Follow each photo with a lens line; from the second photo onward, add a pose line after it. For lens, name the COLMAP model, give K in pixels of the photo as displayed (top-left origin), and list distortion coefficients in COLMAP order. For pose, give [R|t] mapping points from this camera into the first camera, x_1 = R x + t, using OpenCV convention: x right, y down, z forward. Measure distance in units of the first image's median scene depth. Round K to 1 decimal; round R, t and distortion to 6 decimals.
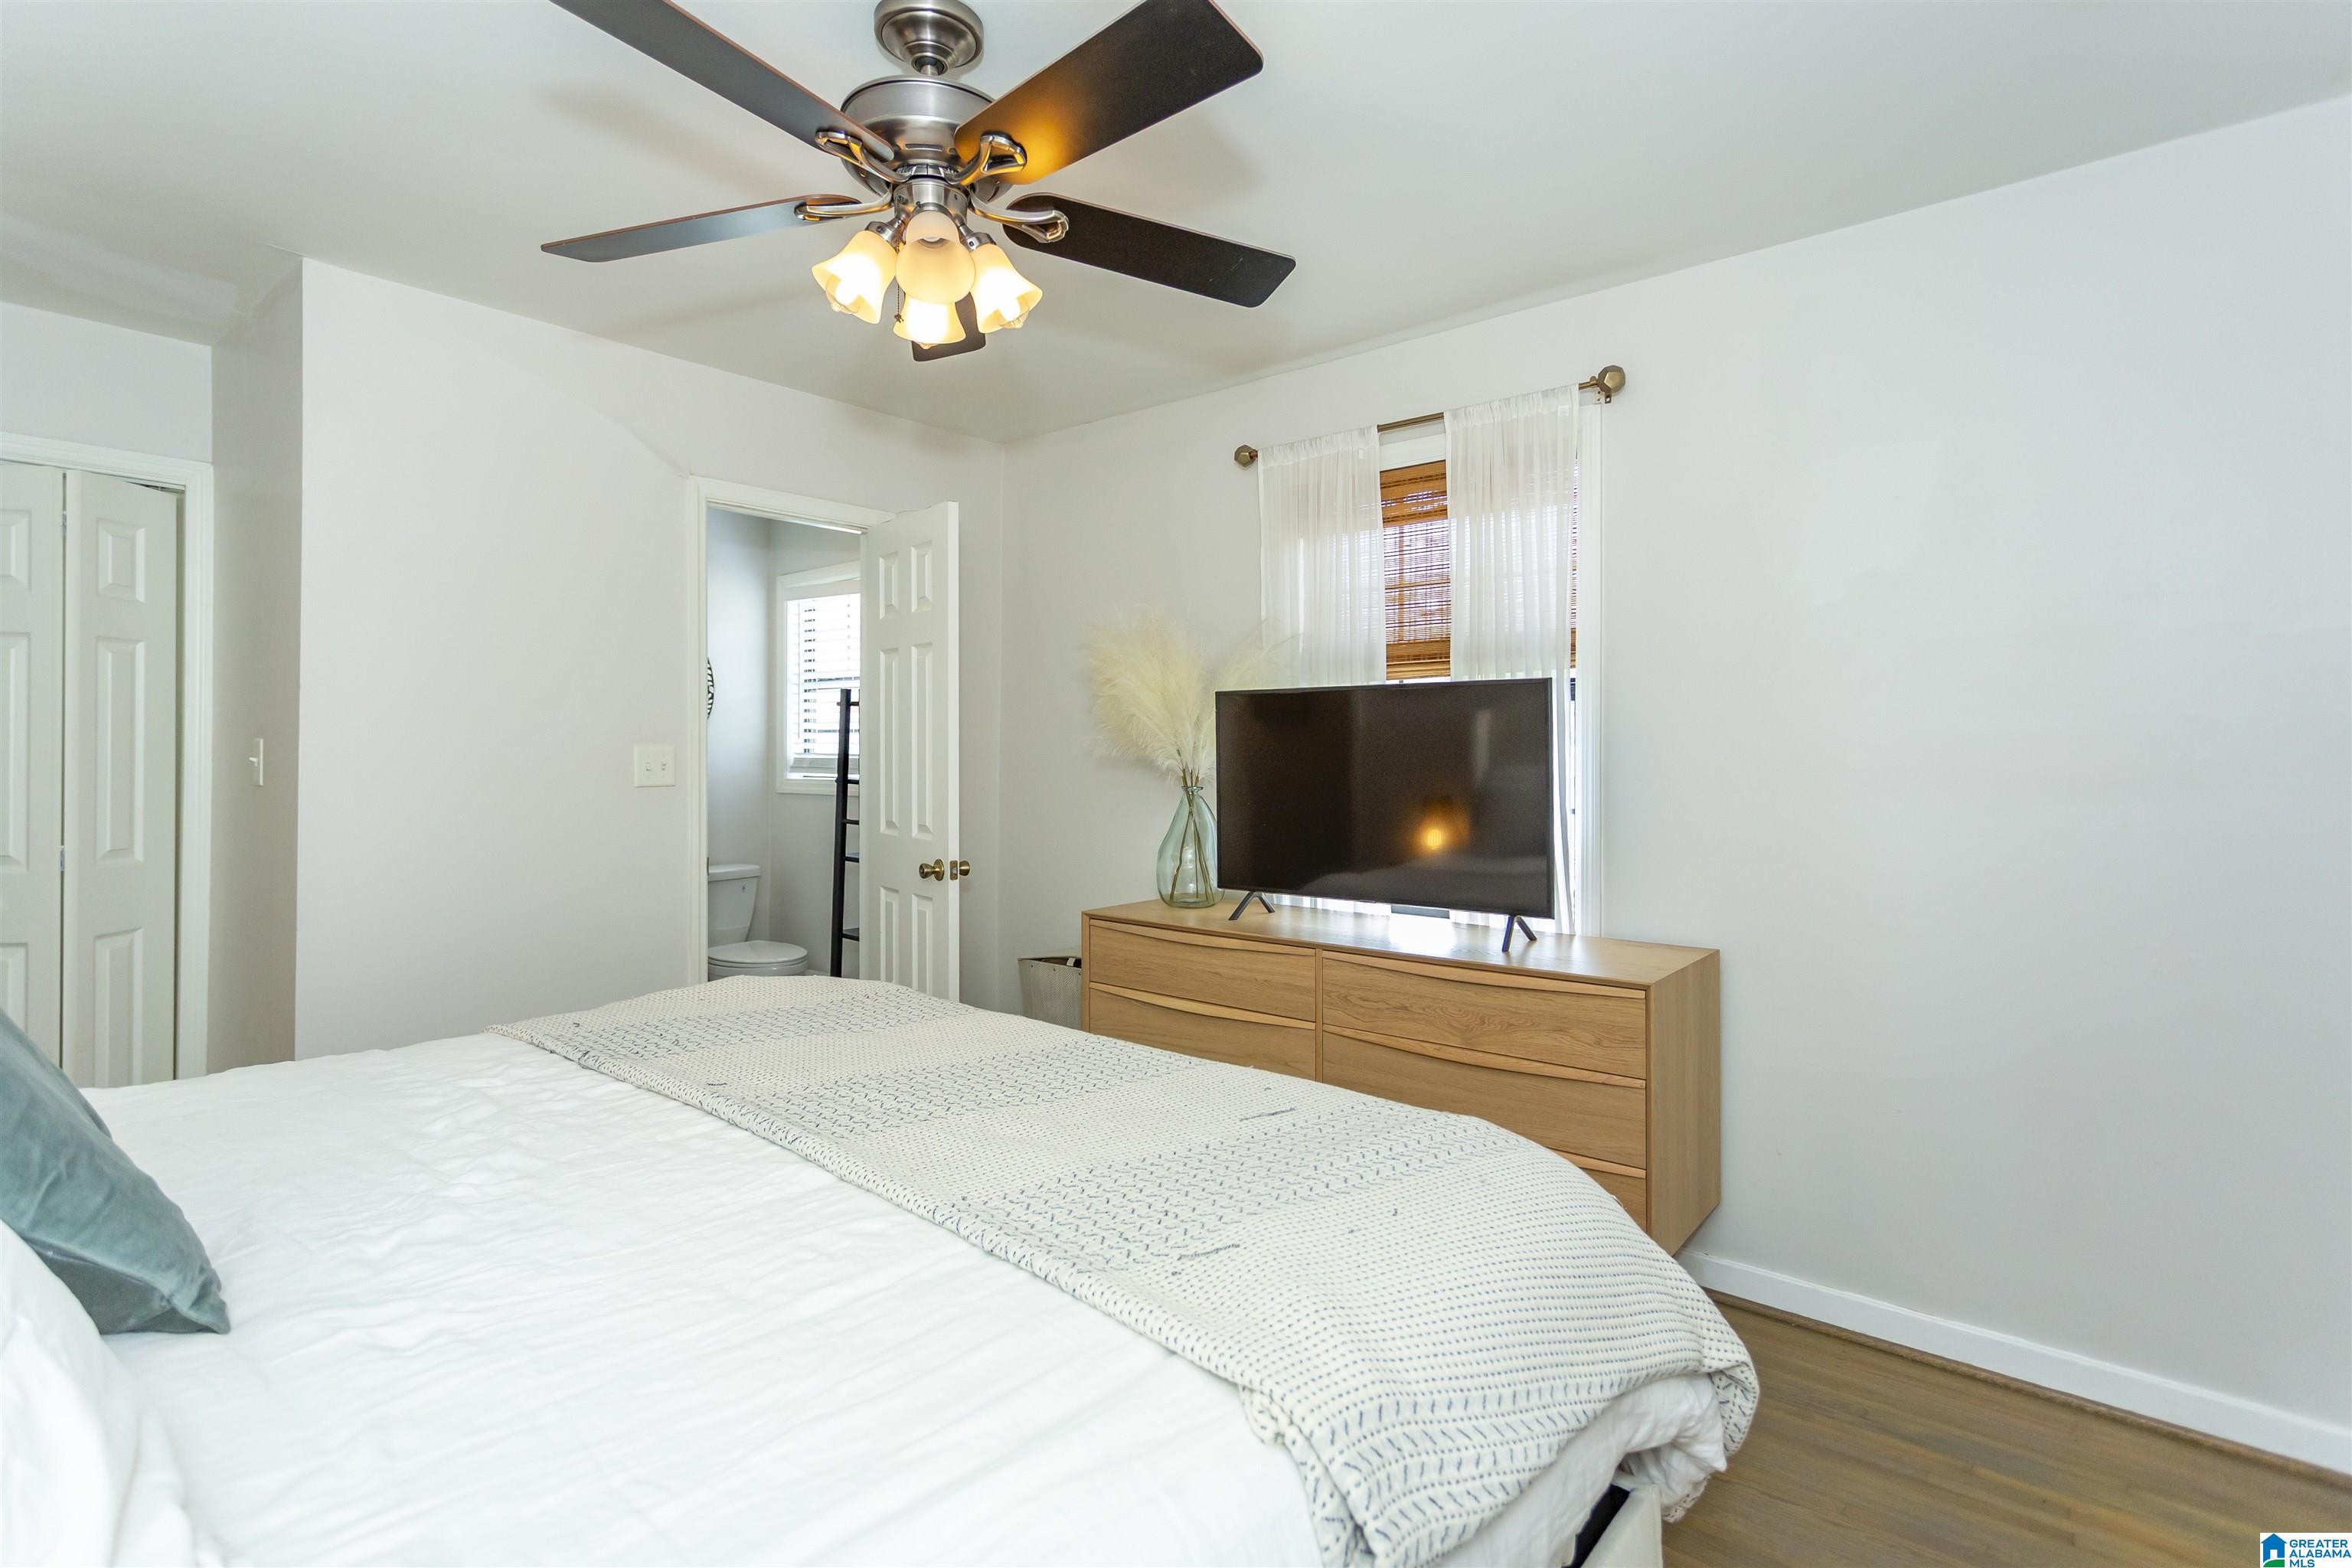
lens RADIAL K [[1136.2, 0, 1193.1], [0, 1136.2, 749.5], [0, 0, 1]] dist [0.001209, 0.000458]
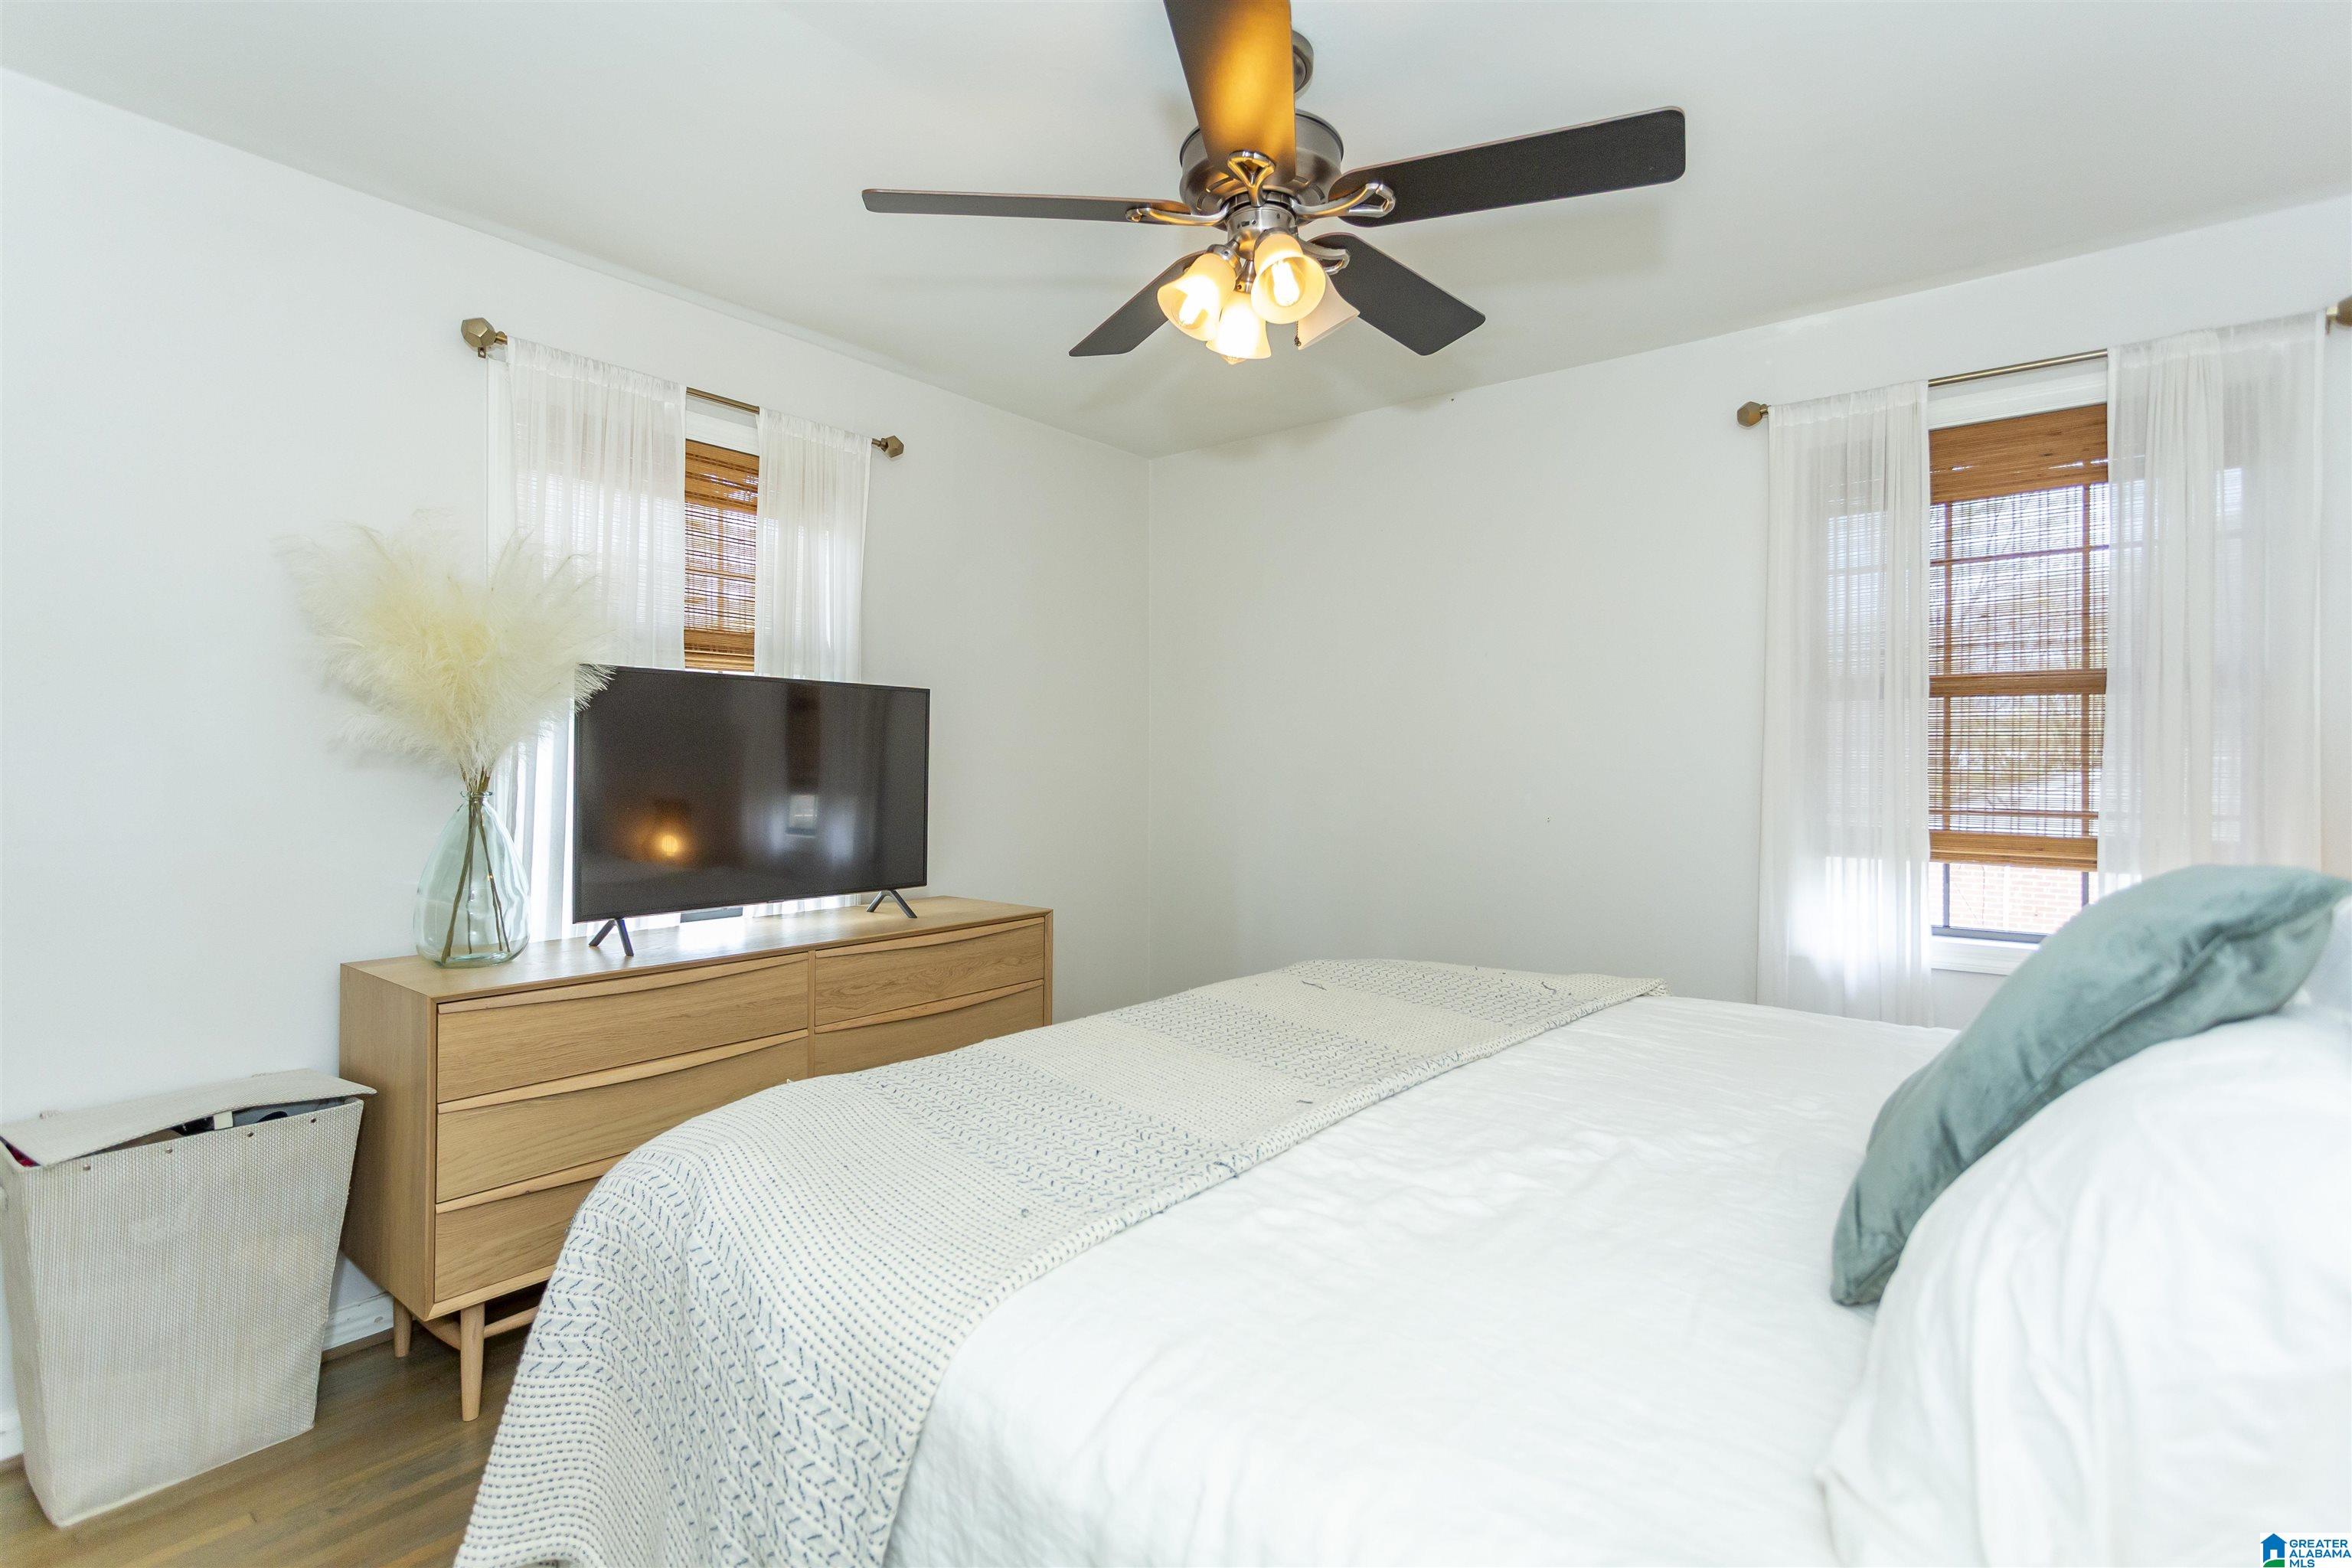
lens RADIAL K [[1136.2, 0, 1174.5], [0, 1136.2, 760.6], [0, 0, 1]] dist [0.001209, 0.000458]
pose [[-0.012019, -0.005765, 0.999911, -0.779574], [-0.011863, 0.999914, 0.005623, 0.003585], [-0.999857, -0.011794, -0.012086, 0.637431]]
